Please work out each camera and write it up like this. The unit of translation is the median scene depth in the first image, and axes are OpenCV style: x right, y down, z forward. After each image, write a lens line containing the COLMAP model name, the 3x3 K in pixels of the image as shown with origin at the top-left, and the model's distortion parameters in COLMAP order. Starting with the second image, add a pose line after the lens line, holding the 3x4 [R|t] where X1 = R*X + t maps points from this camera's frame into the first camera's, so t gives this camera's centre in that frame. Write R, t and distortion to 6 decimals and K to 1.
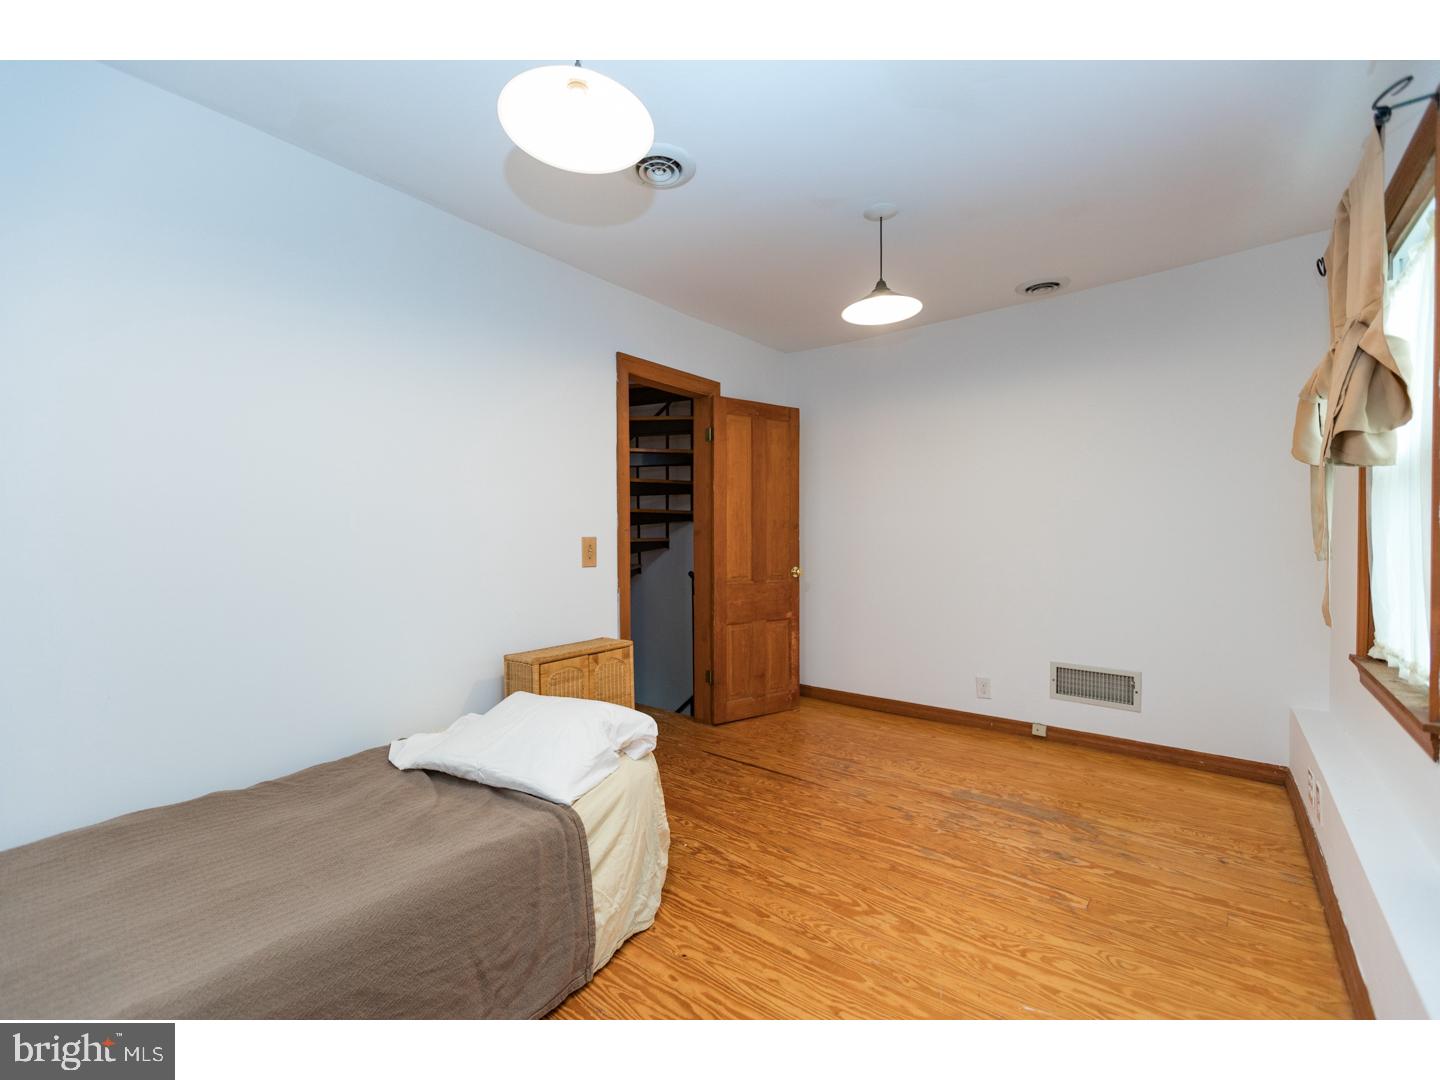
lens RADIAL K [[639.4, 0, 723.2], [0, 639.4, 543.6], [0, 0, 1]] dist [0.002721, -0.001914]
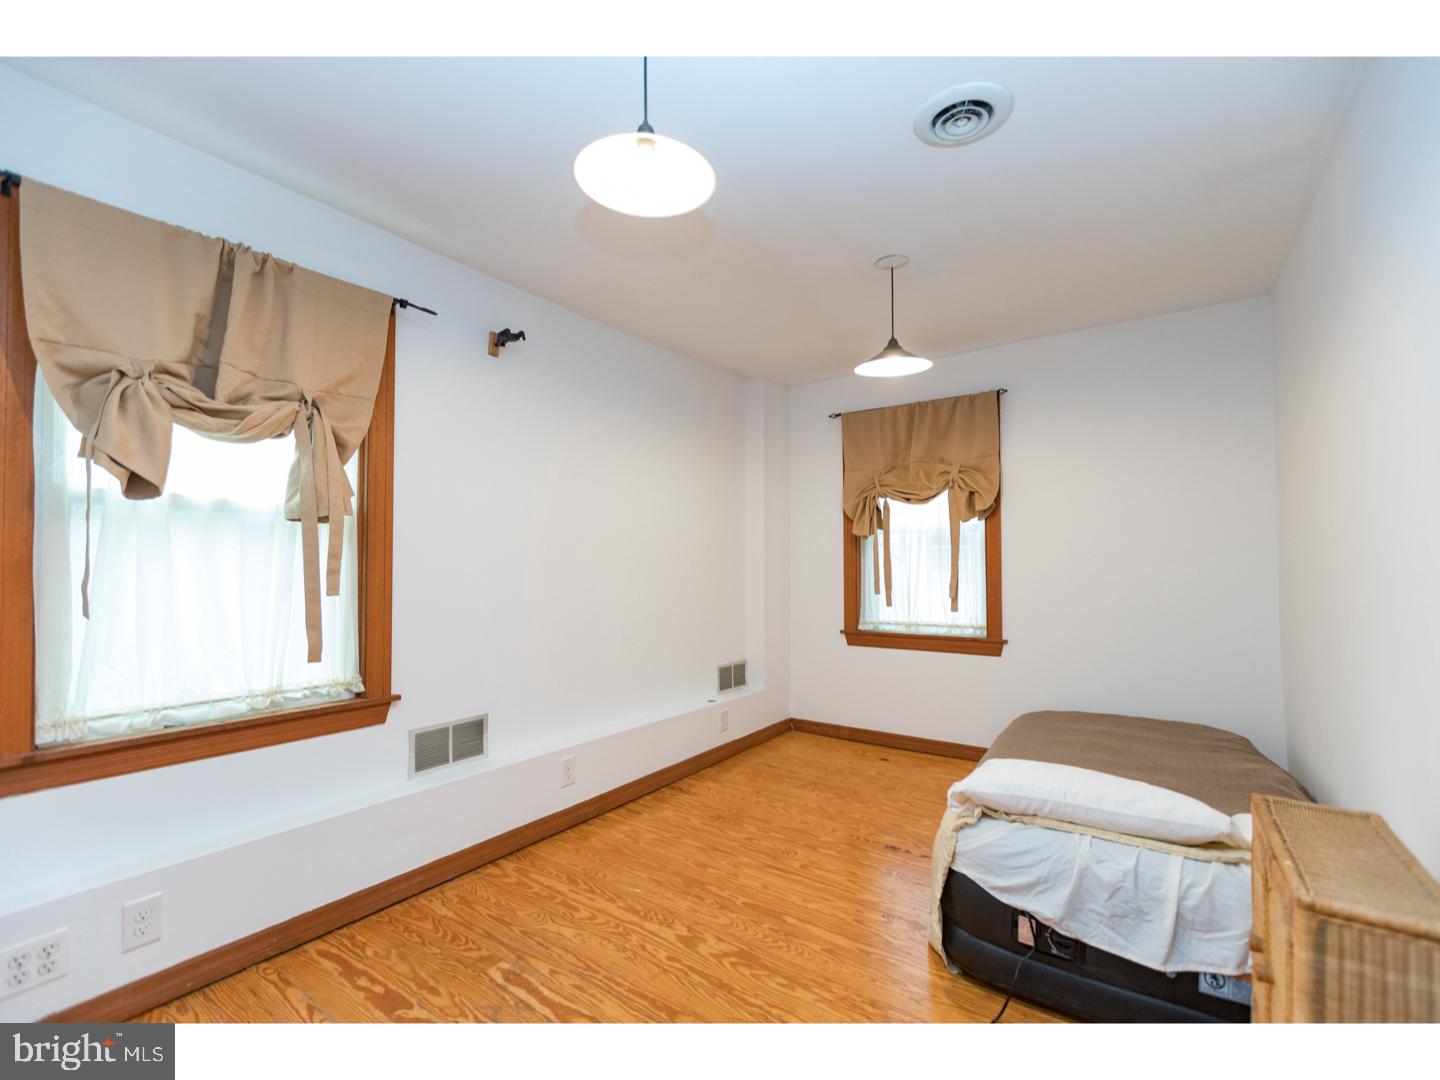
lens RADIAL K [[639.4, 0, 720.8], [0, 639.4, 550.6], [0, 0, 1]] dist [0.002721, -0.001914]
pose [[-0.999130, 0.007804, -0.040957, 0.249078], [0.008176, 0.999927, -0.008937, -0.043252], [0.040884, -0.009264, -0.999121, 1.867260]]
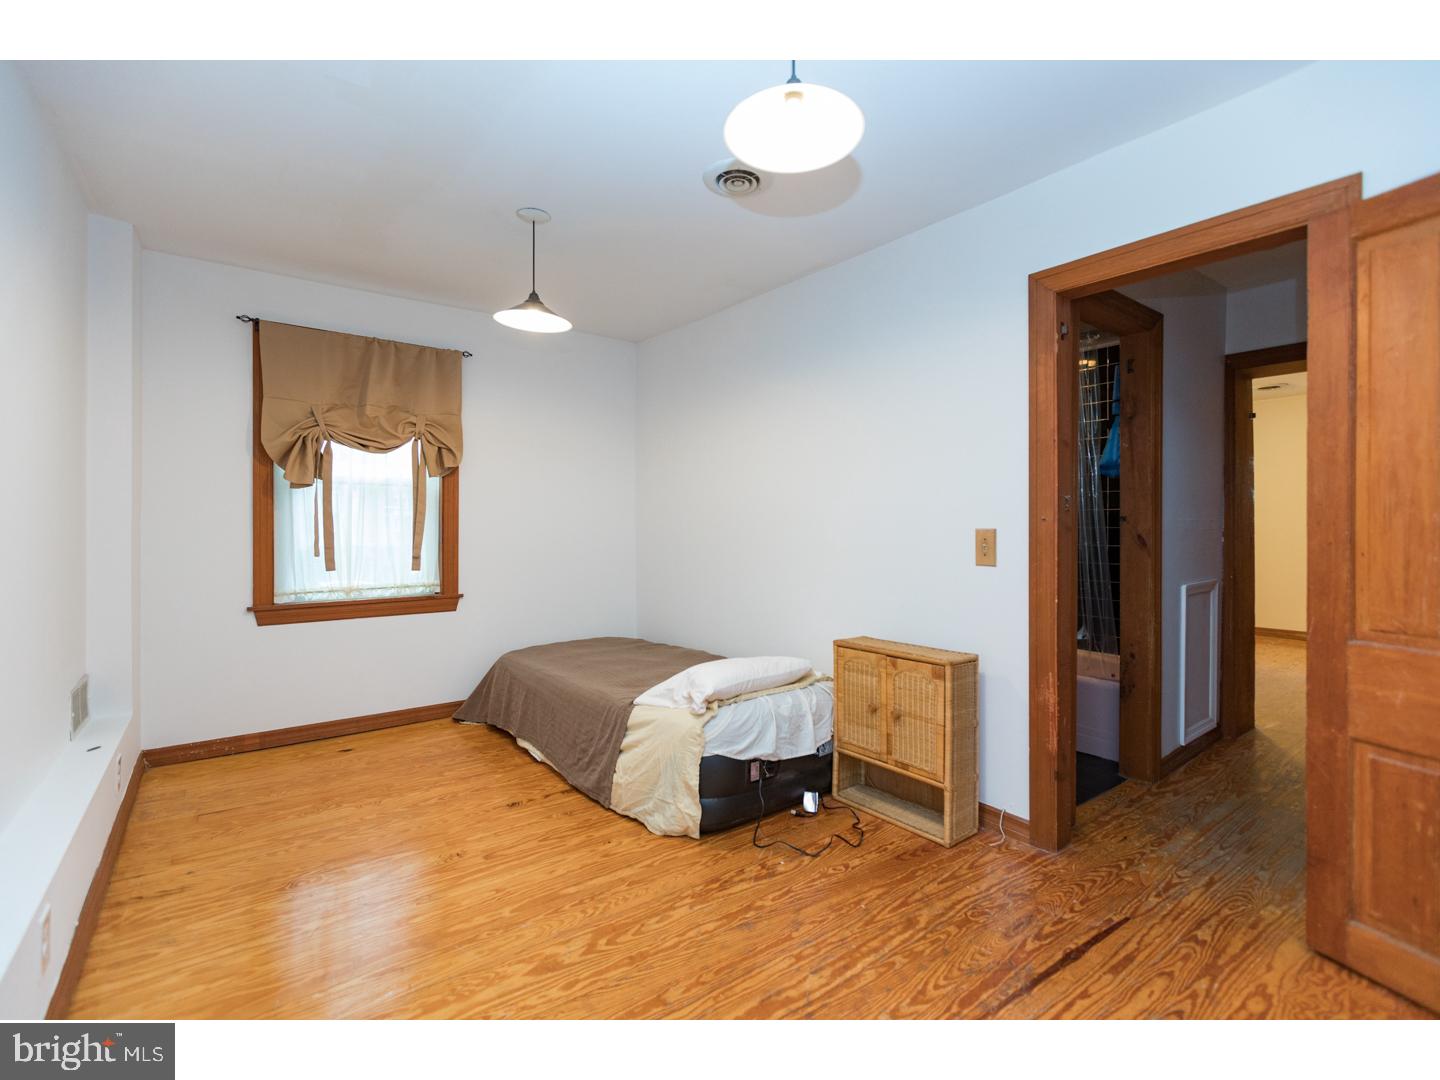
lens RADIAL K [[639.4, 0, 710.0], [0, 639.4, 526.3], [0, 0, 1]] dist [0.002721, -0.001914]
pose [[-0.265590, 0.003590, -0.964079, 0.978075], [-0.011940, 0.999904, 0.007012, -0.022118], [0.964012, 0.013373, -0.265522, 1.297825]]
